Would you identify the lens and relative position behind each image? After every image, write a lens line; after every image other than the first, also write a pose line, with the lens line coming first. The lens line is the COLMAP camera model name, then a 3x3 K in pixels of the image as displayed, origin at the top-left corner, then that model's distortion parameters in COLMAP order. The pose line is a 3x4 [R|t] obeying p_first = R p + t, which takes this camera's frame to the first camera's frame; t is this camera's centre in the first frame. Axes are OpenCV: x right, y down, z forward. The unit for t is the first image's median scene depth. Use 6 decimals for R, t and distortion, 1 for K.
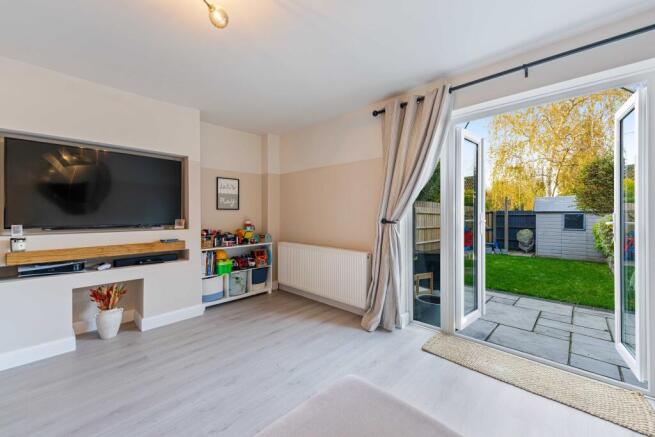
lens RADIAL K [[266.3, 0, 328.8], [0, 266.3, 215.2], [0, 0, 1]] dist [0.011808, -0.000224]
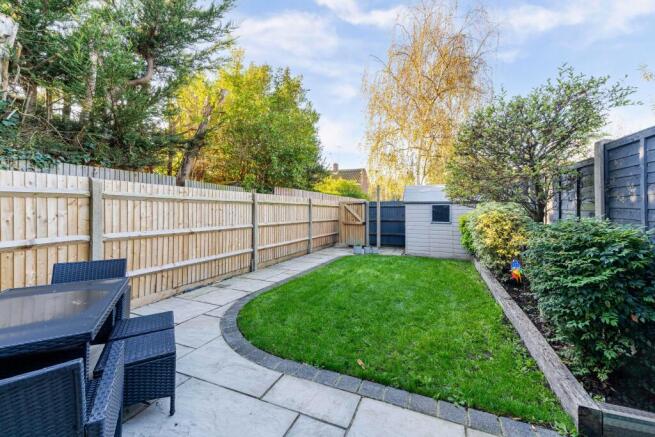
lens RADIAL K [[263.3, 0, 327.3], [0, 263.3, 201.0], [0, 0, 1]] dist [0.001482, -0.000067]
pose [[0.938429, 0.007761, 0.345385, 0.076358], [0.000166, 0.999737, -0.022916, 0.000821], [-0.345472, 0.021562, 0.938181, 0.091842]]
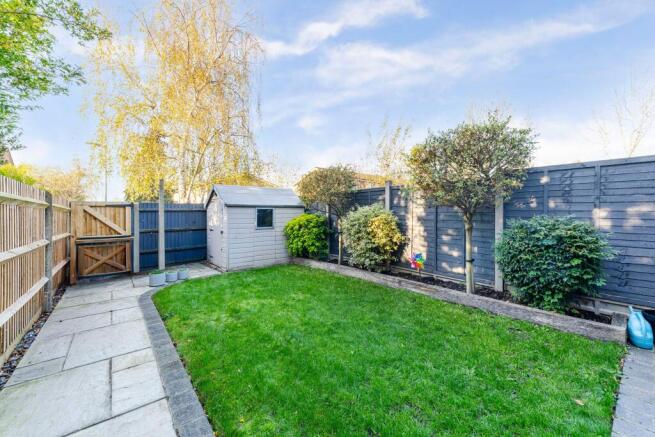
lens RADIAL K [[259.5, 0, 327.7], [0, 259.5, 211.2], [0, 0, 1]] dist [0.023119, -0.000045]
pose [[0.135947, 0.003004, 0.990712, 0.047048], [0.001029, 0.999994, -0.003174, 0.001687], [-0.990716, 0.001451, 0.135943, 0.198279]]
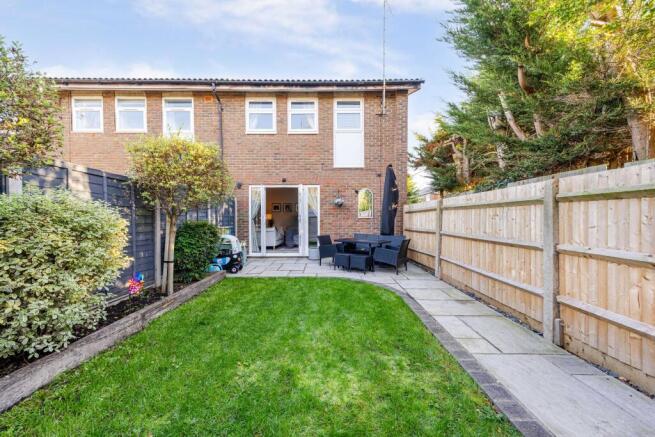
lens RADIAL K [[261.2, 0, 327.5], [0, 261.2, 218.5], [0, 0, 1]] dist [0.011266, -0.000387]
pose [[-0.733775, 0.007844, -0.679347, 0.201722], [-0.000406, 0.999928, 0.011984, 0.002818], [0.679393, 0.009070, -0.733719, 0.290377]]
